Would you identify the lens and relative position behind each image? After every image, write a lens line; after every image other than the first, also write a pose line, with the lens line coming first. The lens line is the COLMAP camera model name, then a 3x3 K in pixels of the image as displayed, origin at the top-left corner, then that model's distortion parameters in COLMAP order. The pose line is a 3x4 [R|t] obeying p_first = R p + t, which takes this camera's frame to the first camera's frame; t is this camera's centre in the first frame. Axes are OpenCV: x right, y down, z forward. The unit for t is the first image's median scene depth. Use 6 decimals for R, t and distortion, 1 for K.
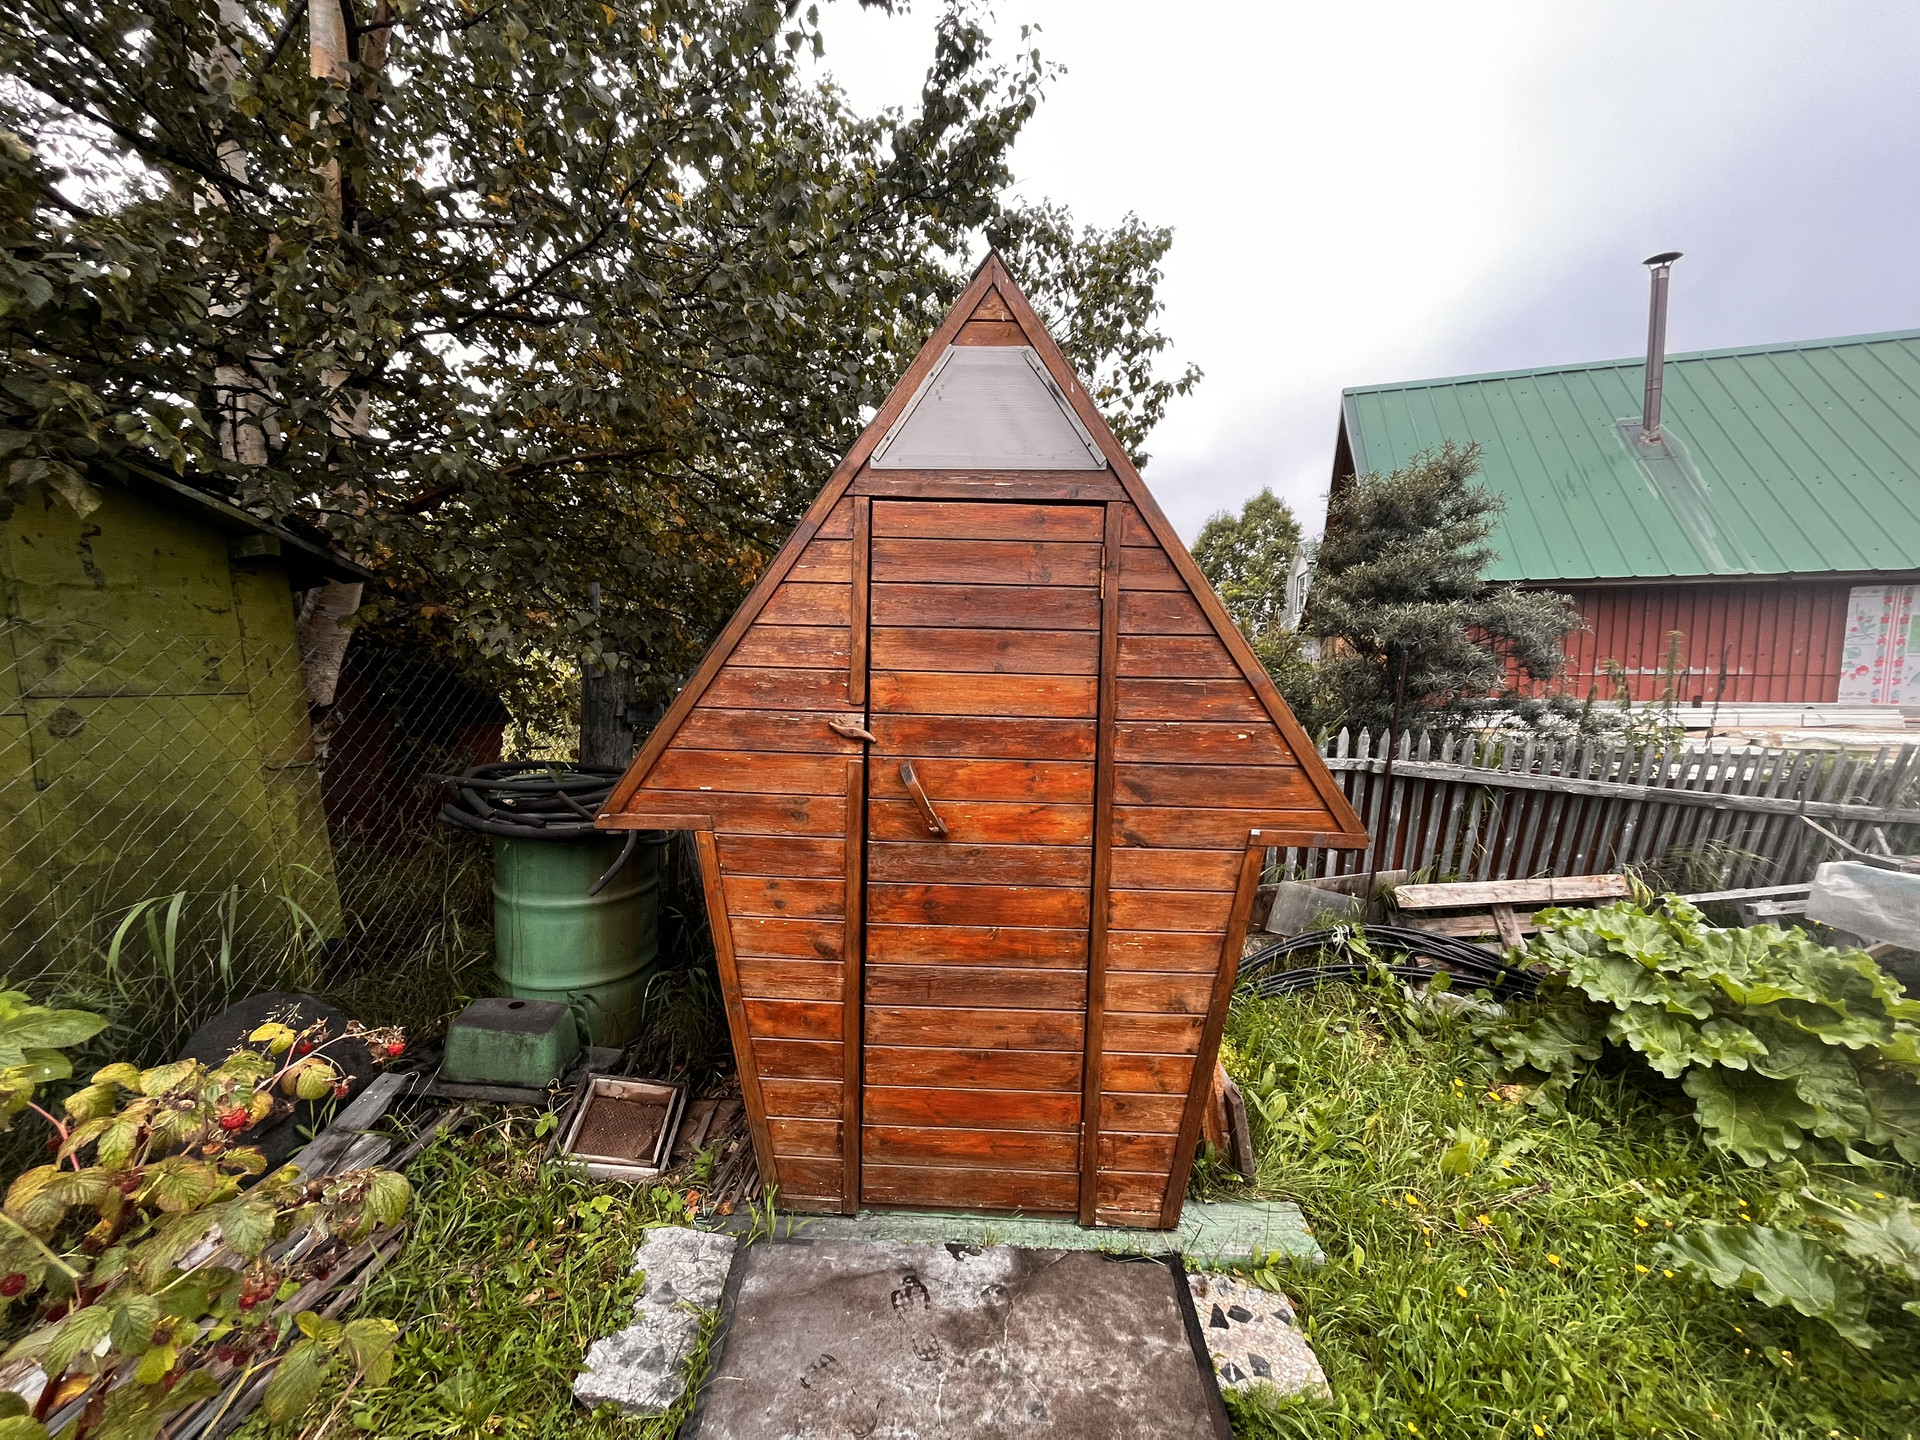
lens RADIAL K [[774.2, 0, 958.4], [0, 774.2, 723.0], [0, 0, 1]] dist [-0.003806, -0.000106]
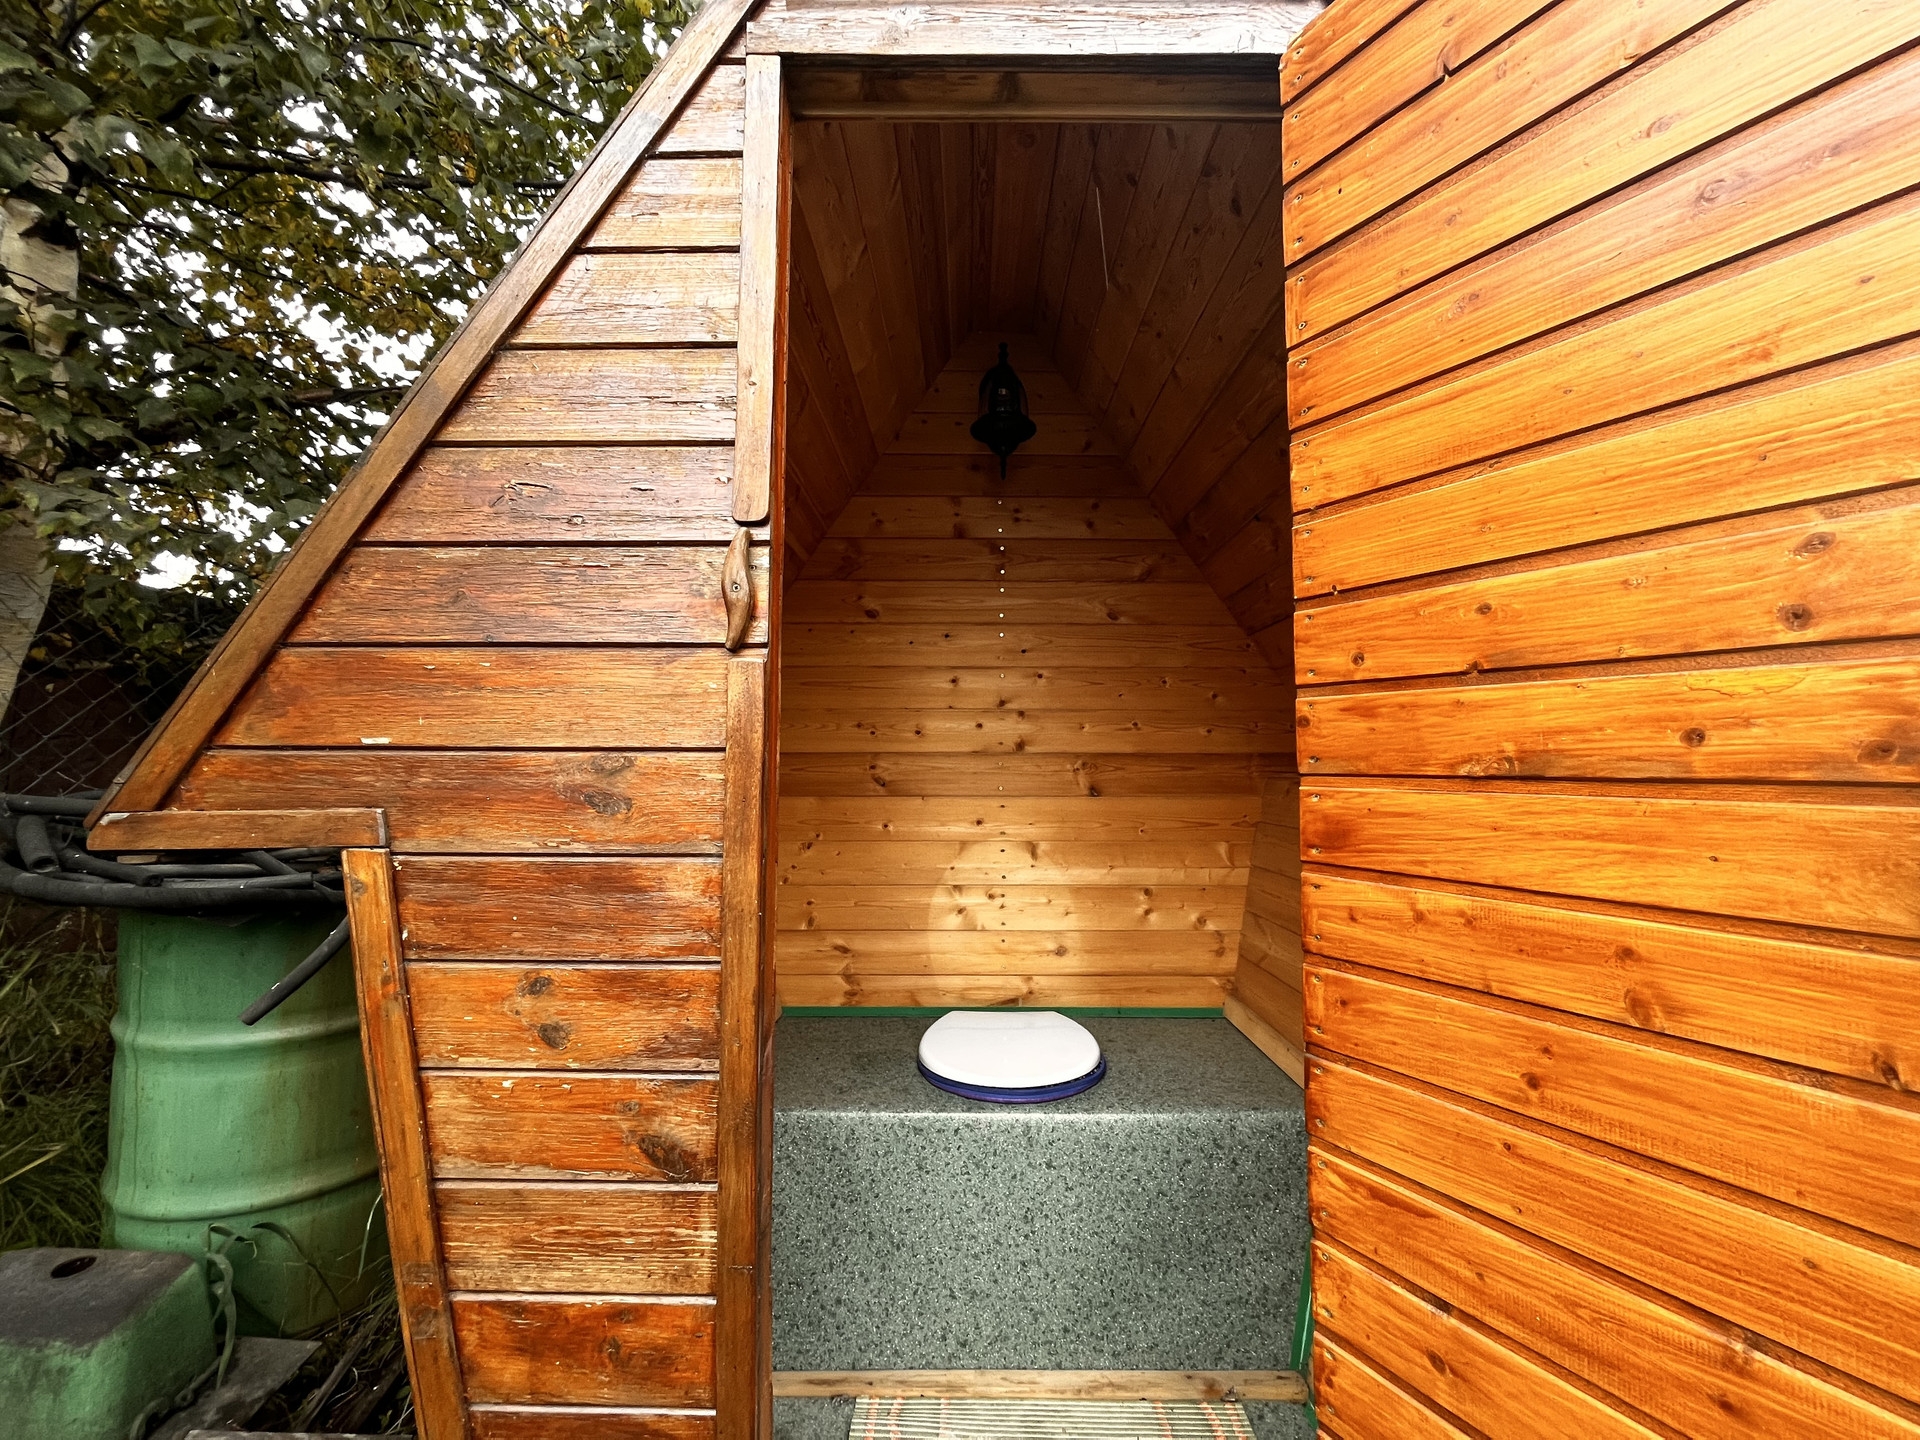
lens RADIAL K [[774.2, 0, 963.1], [0, 774.2, 715.5], [0, 0, 1]] dist [-0.003806, -0.000106]
pose [[0.999102, -0.020612, 0.037008, -0.035230], [0.025494, 0.990286, -0.136688, 0.132768], [-0.033831, 0.137509, 0.989923, 0.583474]]
